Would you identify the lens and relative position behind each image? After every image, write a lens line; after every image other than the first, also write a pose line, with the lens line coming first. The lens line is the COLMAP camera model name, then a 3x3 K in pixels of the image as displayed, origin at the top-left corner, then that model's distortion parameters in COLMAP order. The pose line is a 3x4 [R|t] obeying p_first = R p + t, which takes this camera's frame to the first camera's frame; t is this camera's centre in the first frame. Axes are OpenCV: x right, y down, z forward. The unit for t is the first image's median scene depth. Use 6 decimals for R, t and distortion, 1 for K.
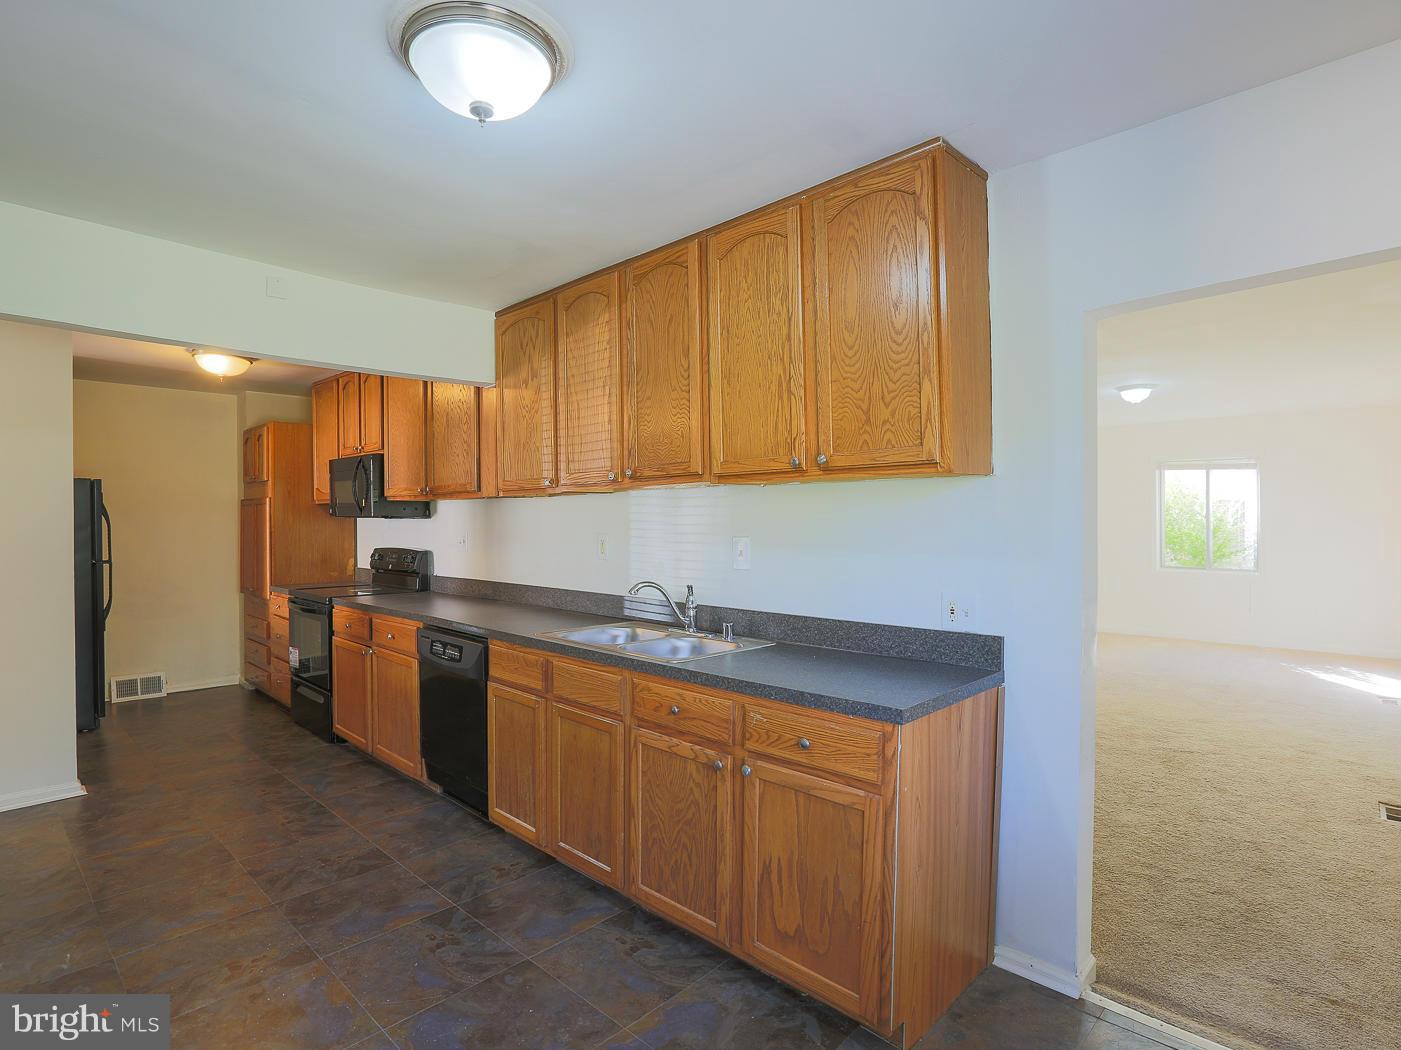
lens RADIAL K [[732.2, 0, 706.3], [0, 732.2, 524.3], [0, 0, 1]] dist [-0.056697, 0.022220]
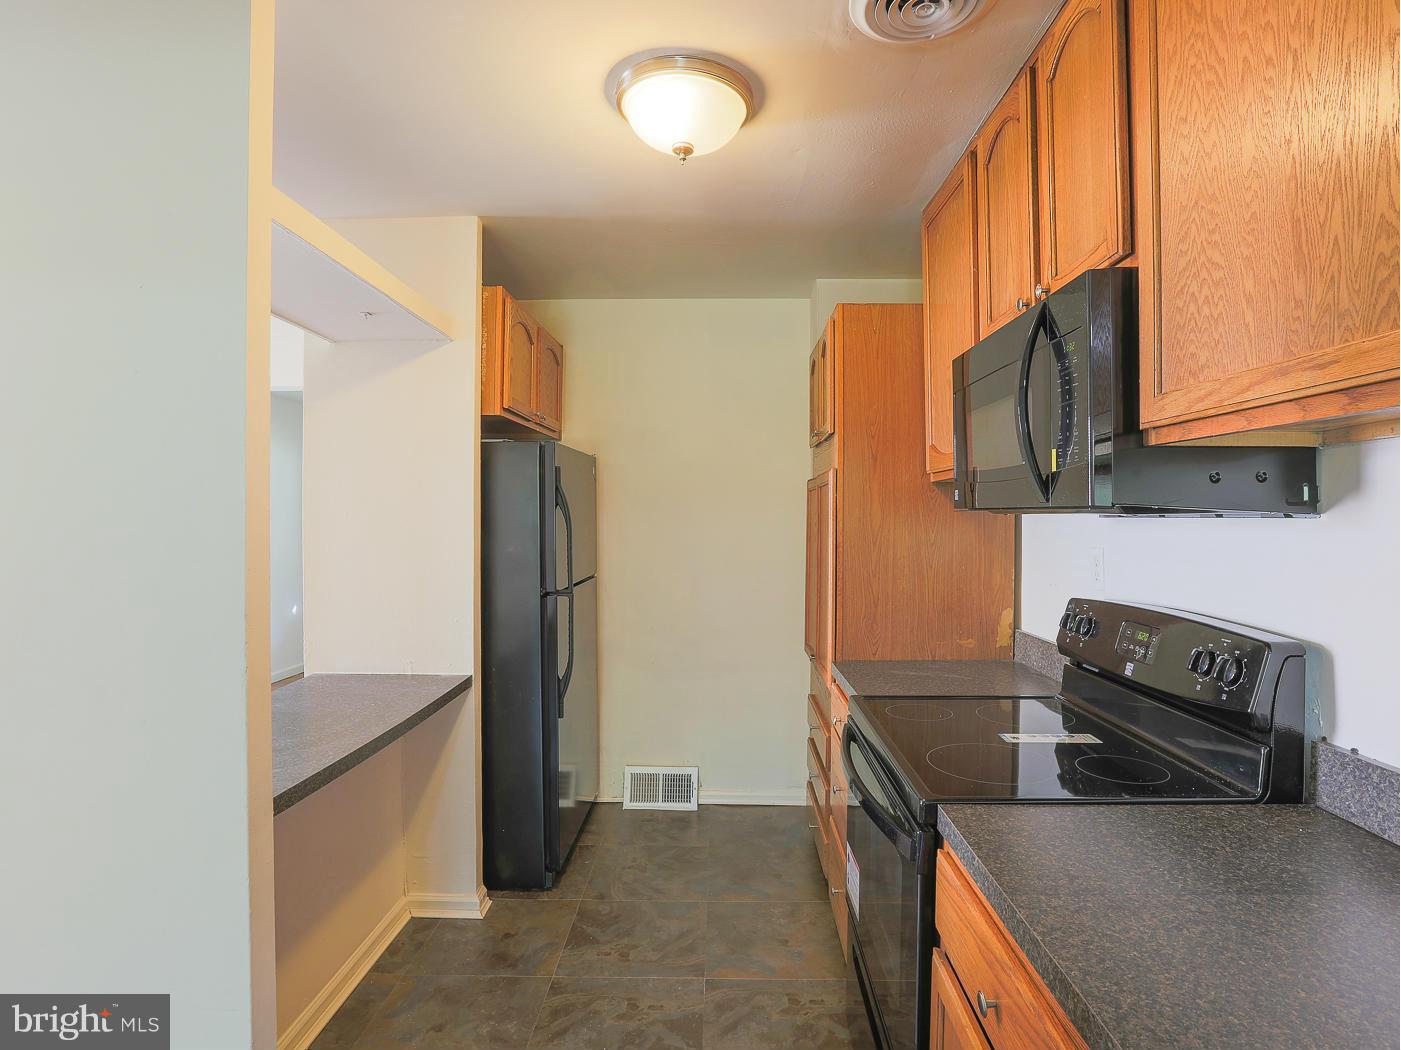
lens RADIAL K [[754.1, 0, 697.9], [0, 754.1, 527.8], [0, 0, 1]] dist [-0.061996, 0.027721]
pose [[0.662393, 0.015389, -0.748998, -0.342704], [-0.009941, 0.999882, 0.011752, -0.005099], [0.749091, -0.000339, 0.662468, 0.693043]]
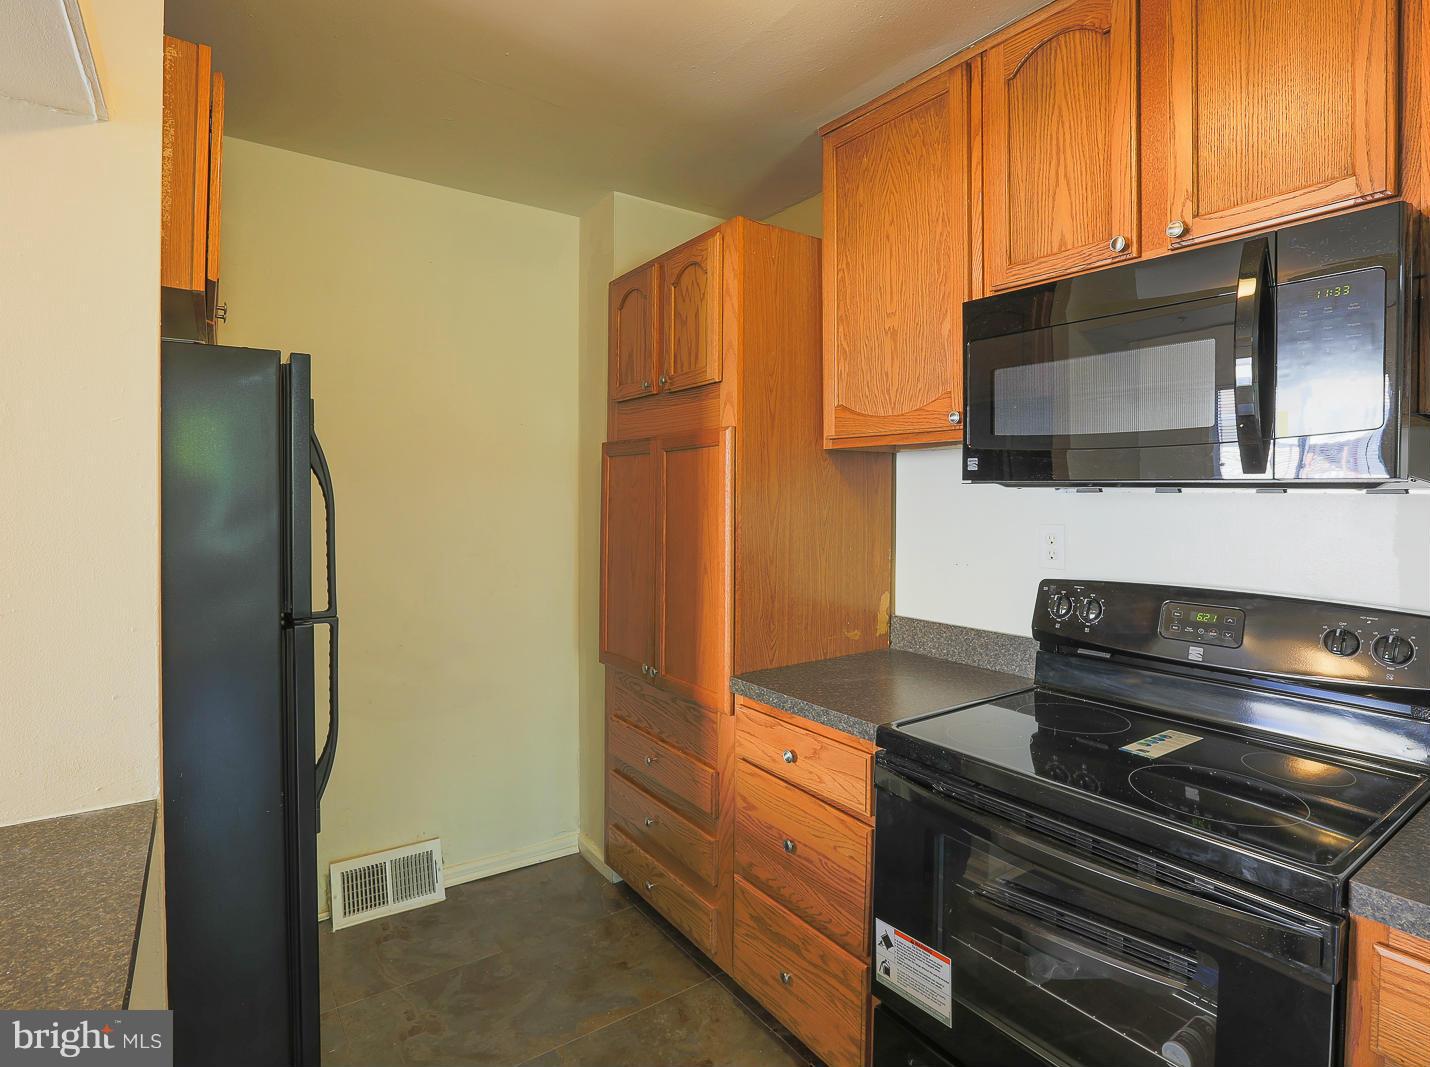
lens RADIAL K [[756.2, 0, 720.4], [0, 756.2, 503.4], [0, 0, 1]] dist [-0.073335, 0.033267]
pose [[0.978674, 0.014080, -0.204935, -0.603395], [-0.013413, 0.999899, 0.004644, -0.001709], [0.204979, -0.001796, 0.978765, 0.712980]]
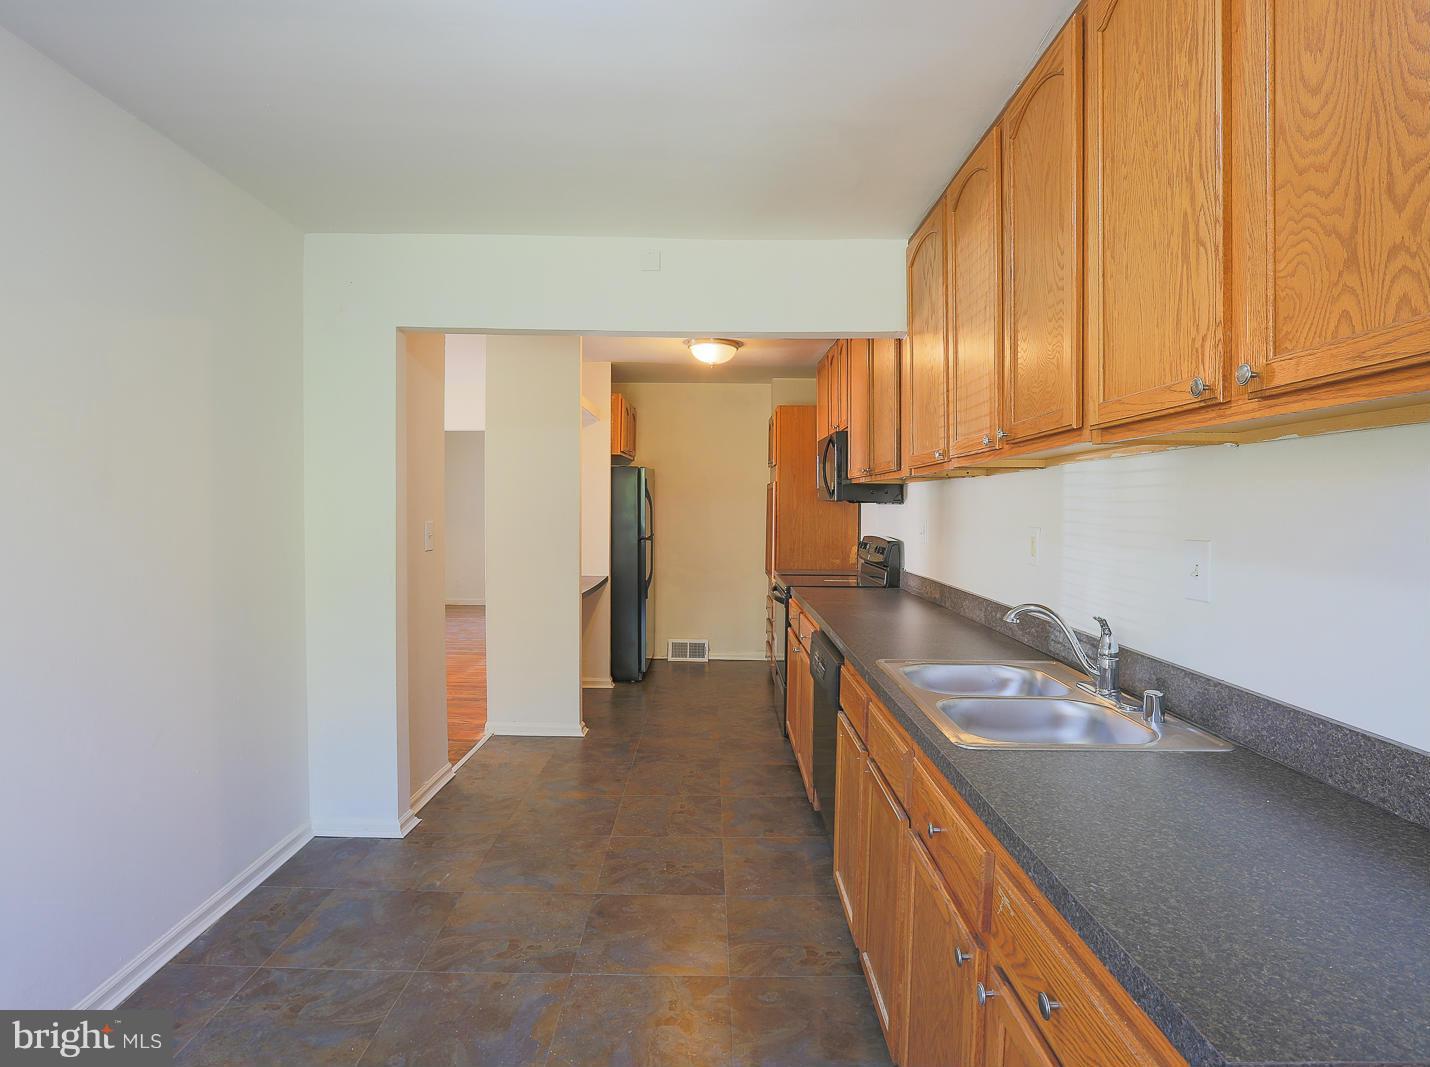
lens RADIAL K [[769.7, 0, 712.4], [0, 769.7, 536.3], [0, 0, 1]] dist [-0.061996, 0.027721]
pose [[0.687512, 0.039883, -0.725077, 0.130147], [-0.017561, 0.999112, 0.038306, -0.000989], [0.725960, -0.013603, 0.687602, 0.217618]]
